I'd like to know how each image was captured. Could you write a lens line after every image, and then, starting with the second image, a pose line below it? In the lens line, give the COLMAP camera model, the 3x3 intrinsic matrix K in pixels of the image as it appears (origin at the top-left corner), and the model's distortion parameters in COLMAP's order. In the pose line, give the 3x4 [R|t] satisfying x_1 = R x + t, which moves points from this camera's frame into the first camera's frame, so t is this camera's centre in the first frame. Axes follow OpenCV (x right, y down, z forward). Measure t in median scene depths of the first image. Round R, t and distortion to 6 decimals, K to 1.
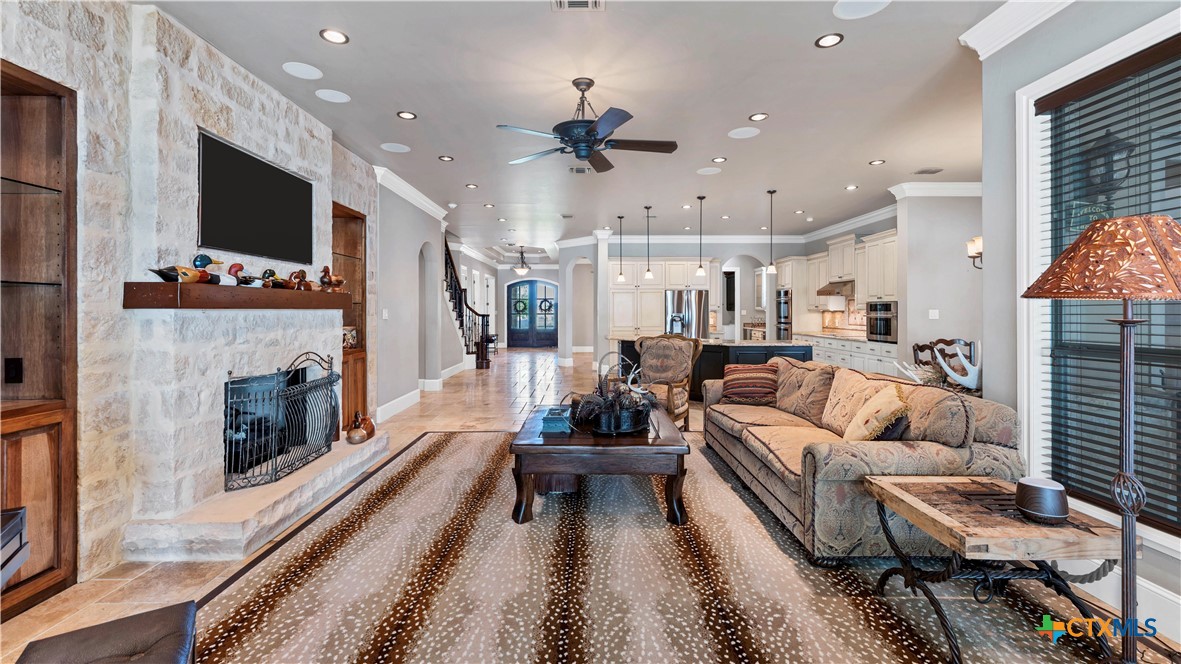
lens RADIAL K [[489.7, 0, 590.2], [0, 489.7, 309.8], [0, 0, 1]] dist [0.000952, 0.000131]
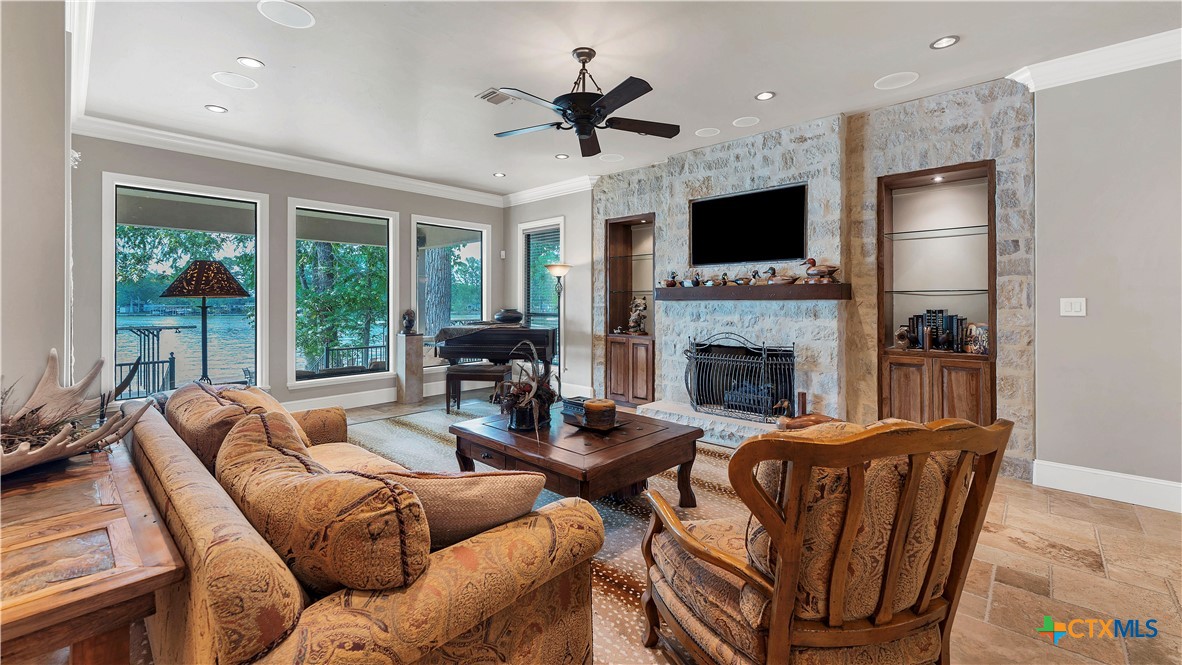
lens RADIAL K [[497.8, 0, 589.9], [0, 497.8, 305.3], [0, 0, 1]] dist [0.001203, 0.000356]
pose [[-0.696478, 0.006614, -0.717547, 0.758664], [0.003034, 0.999976, 0.006272, 0.003952], [0.717571, 0.002191, -0.696482, 1.943685]]
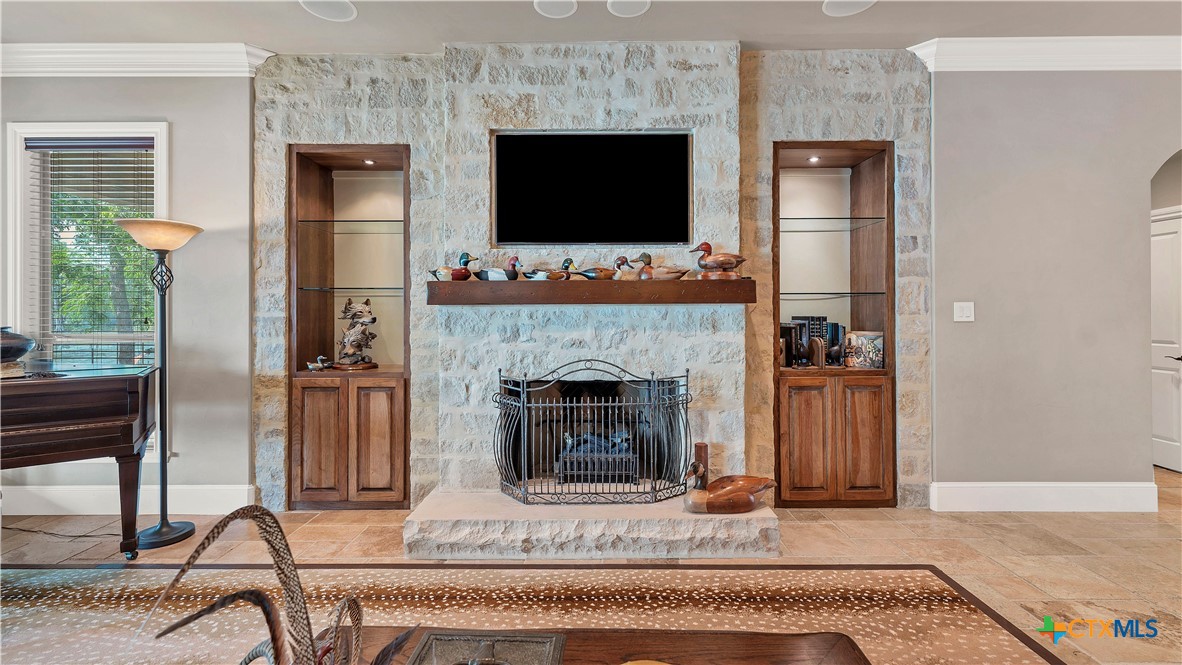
lens RADIAL K [[490.1, 0, 590.7], [0, 490.1, 310.3], [0, 0, 1]] dist [0.000952, 0.000131]
pose [[-0.008224, 0.000777, -0.999966, 0.231121], [0.005688, 0.999984, 0.000730, 0.009556], [0.999950, -0.005681, -0.008228, 1.169876]]
